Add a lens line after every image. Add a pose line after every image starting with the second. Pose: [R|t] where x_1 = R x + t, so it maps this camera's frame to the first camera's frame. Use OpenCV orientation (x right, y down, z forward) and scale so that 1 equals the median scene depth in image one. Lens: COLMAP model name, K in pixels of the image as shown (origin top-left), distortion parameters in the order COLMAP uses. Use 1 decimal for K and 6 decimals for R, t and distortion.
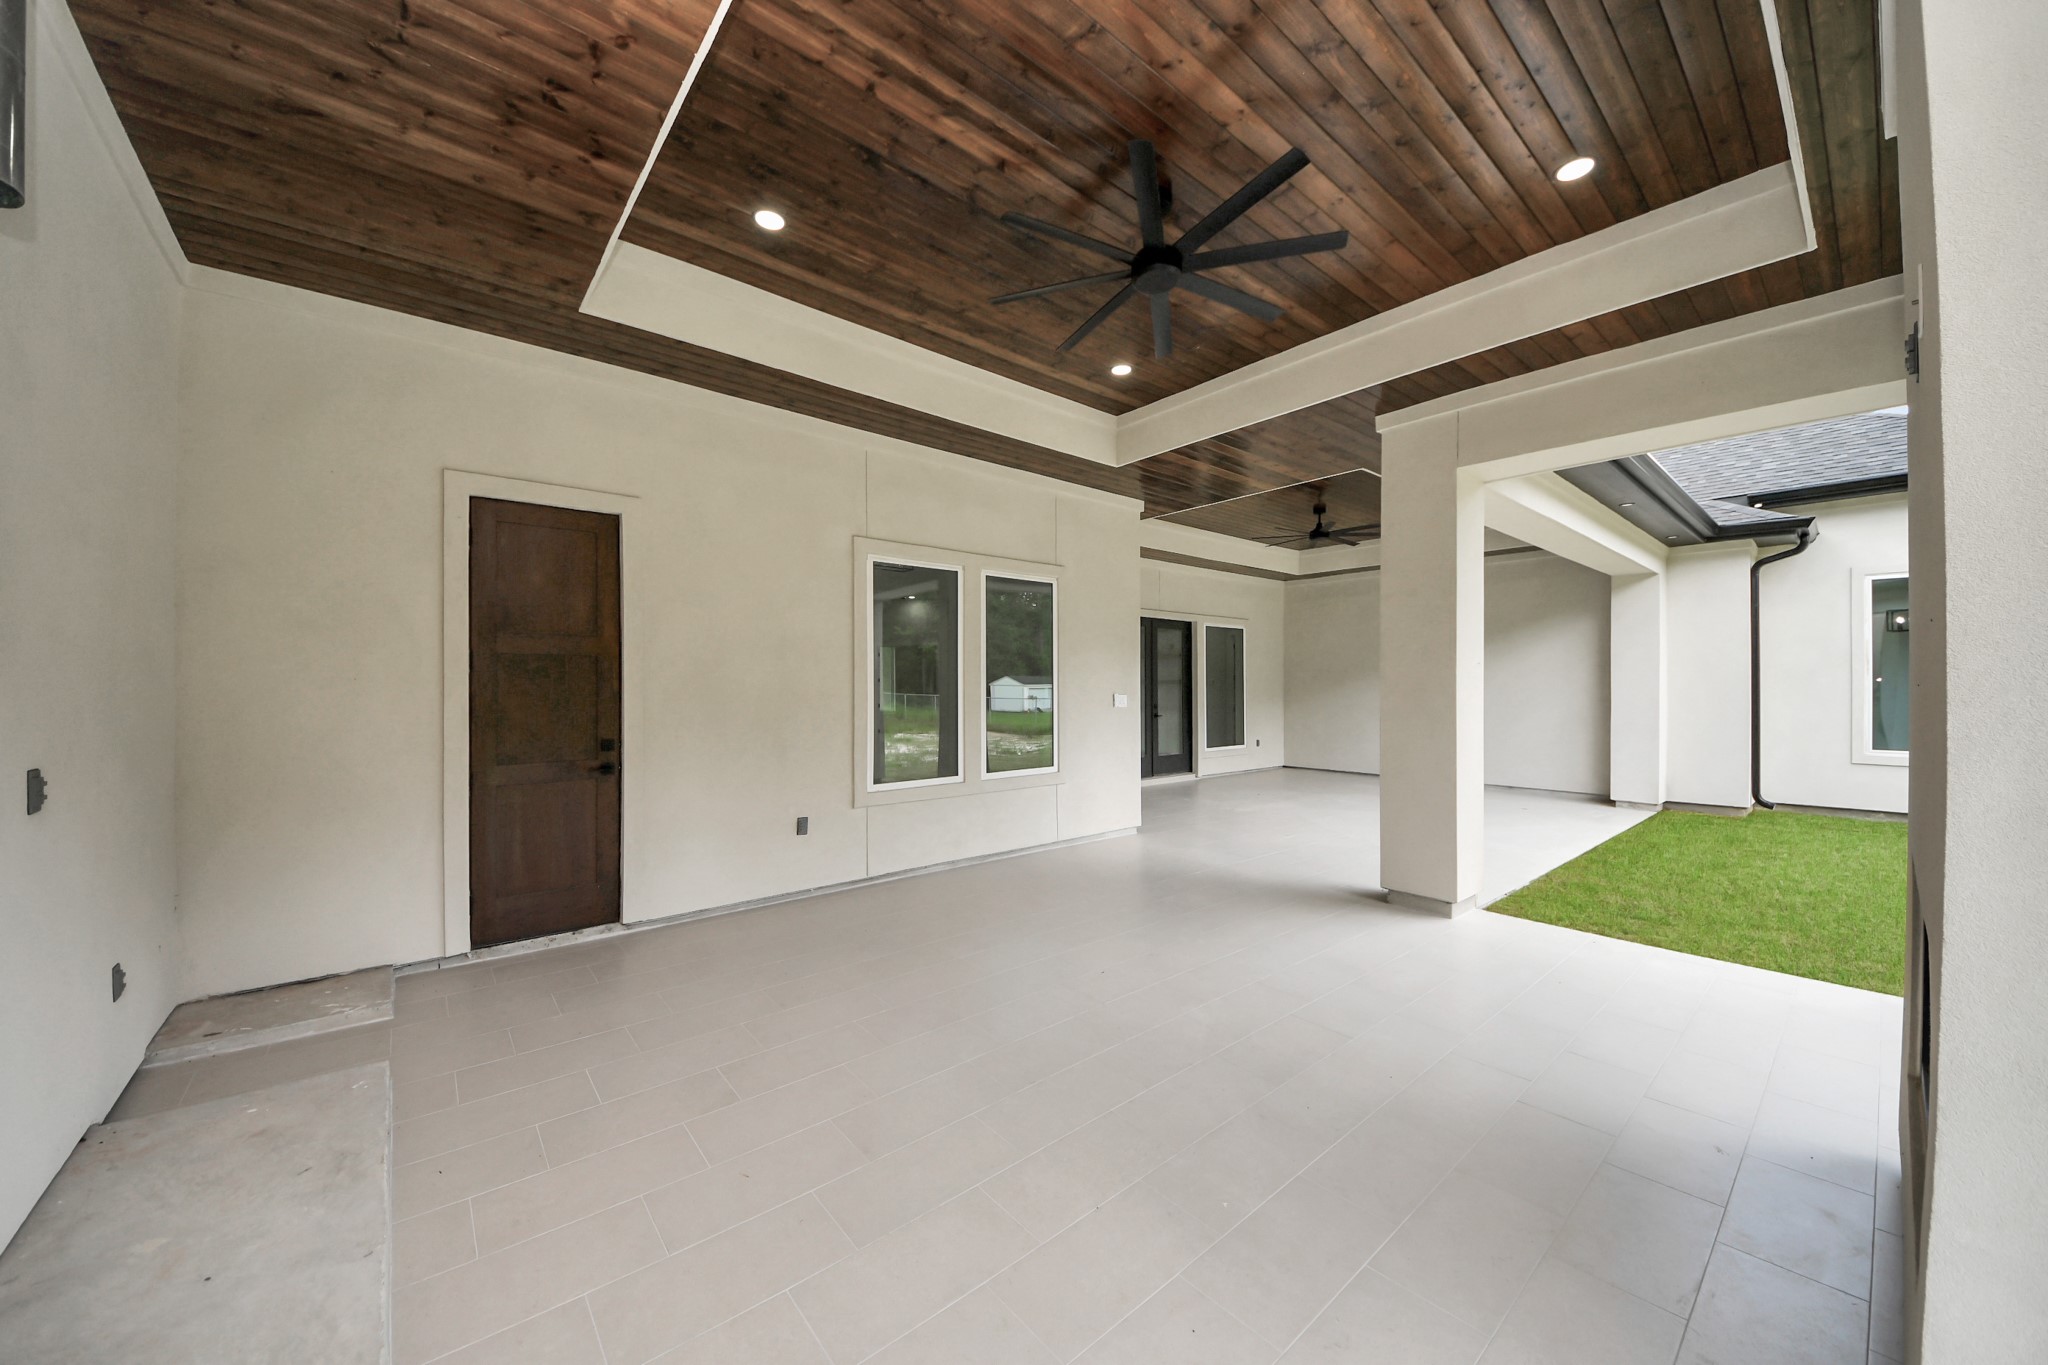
lens RADIAL K [[743.6, 0, 1018.8], [0, 743.6, 689.6], [0, 0, 1]] dist [-0.006250, -0.000504]
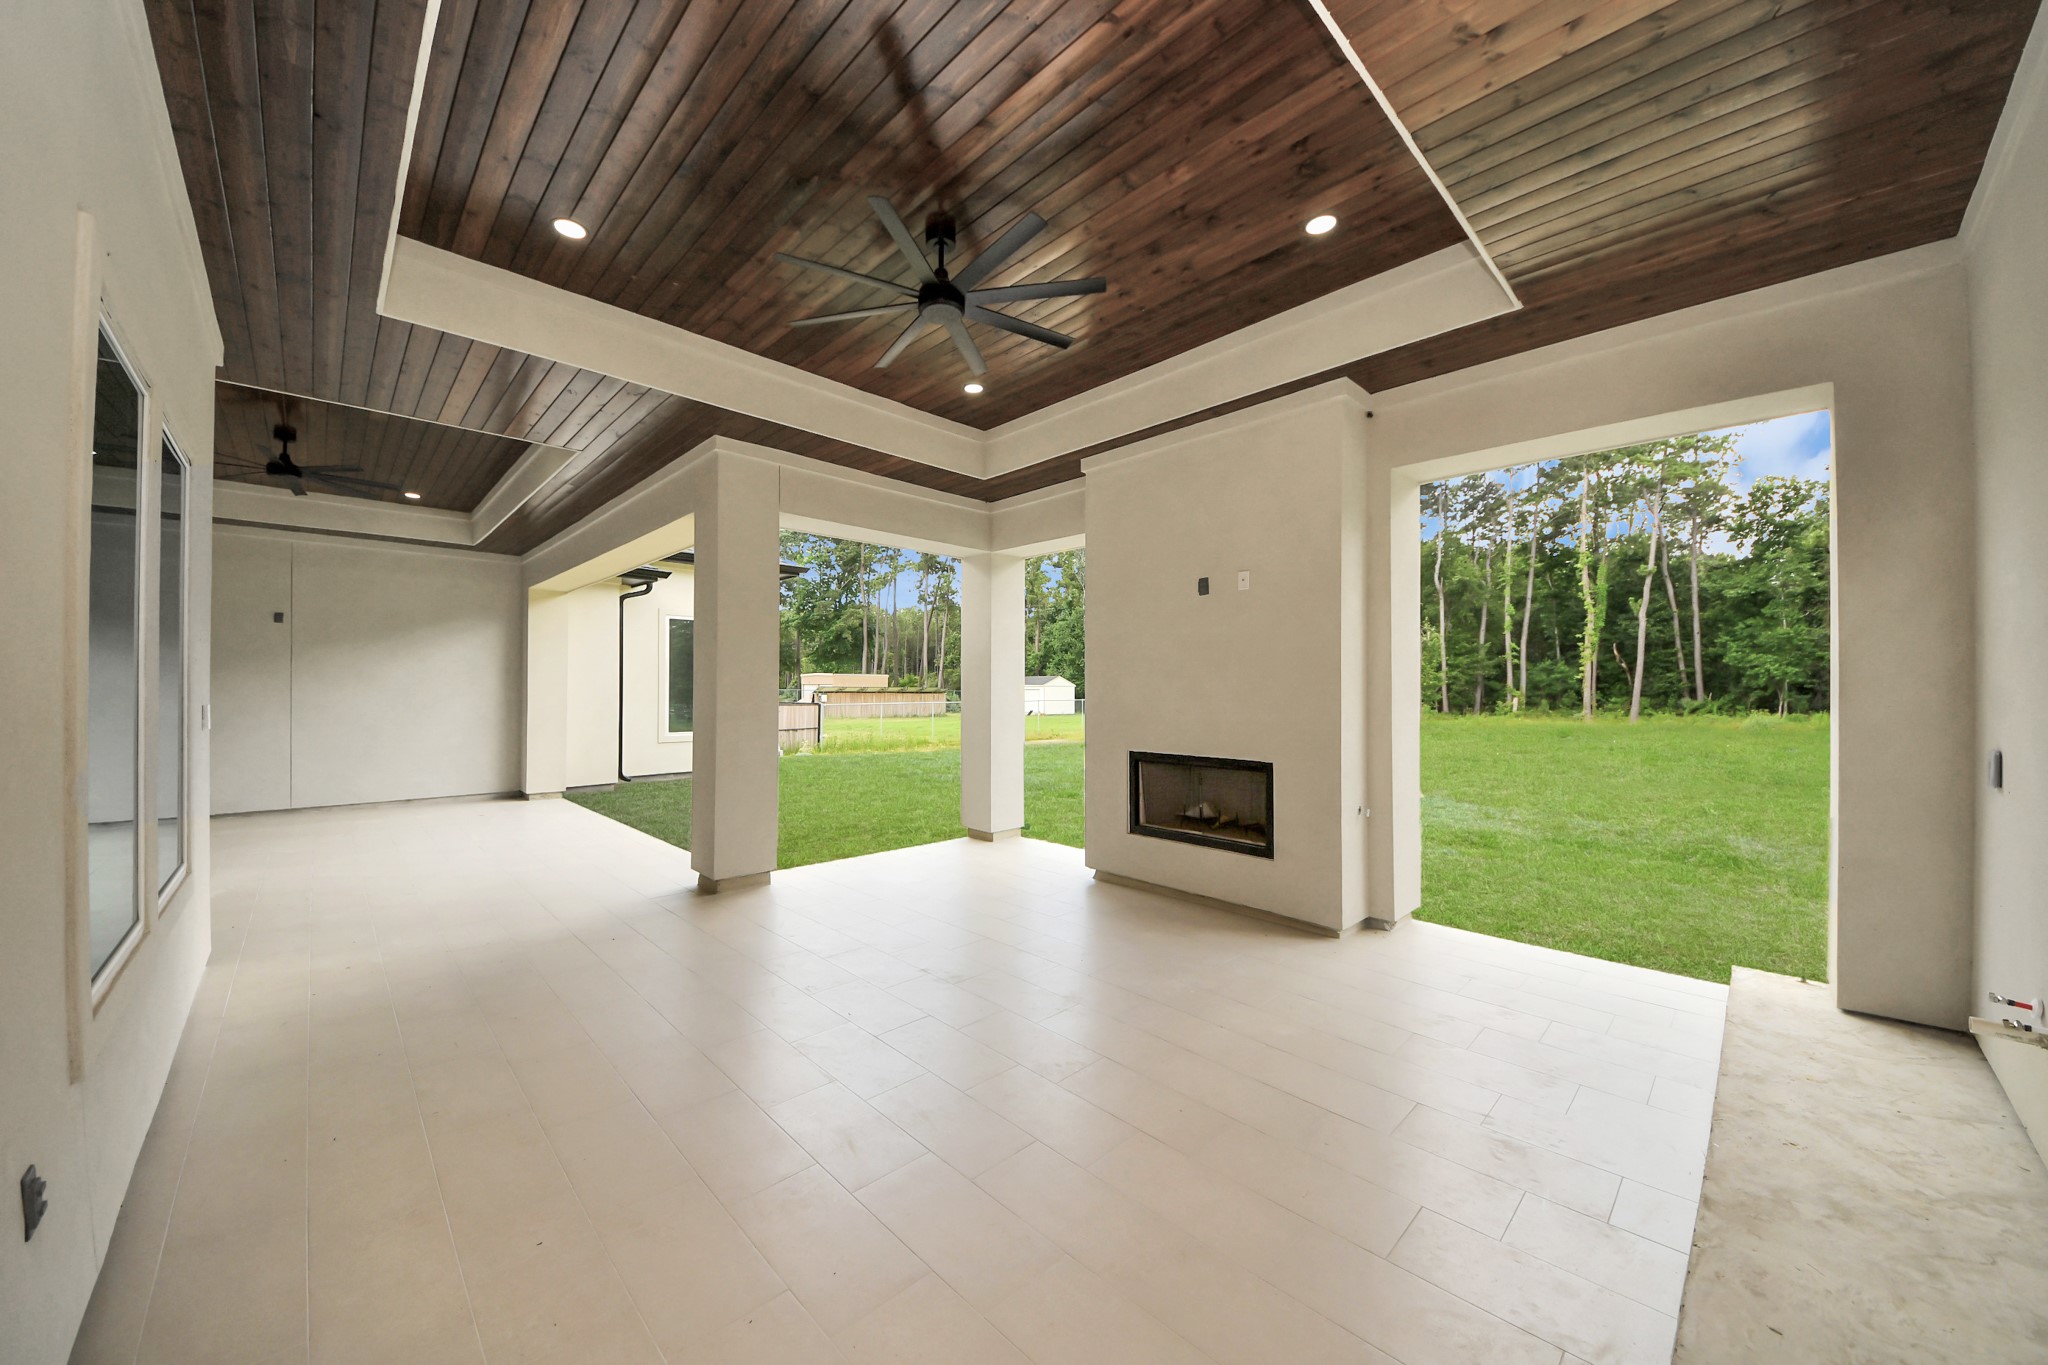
lens RADIAL K [[743.6, 0, 1007.3], [0, 743.6, 686.3], [0, 0, 1]] dist [-0.006250, -0.000504]
pose [[-0.083006, 0.008674, 0.996511, -0.376571], [-0.001324, 0.999960, -0.008814, -0.000329], [-0.996548, -0.002051, -0.082991, 0.422932]]
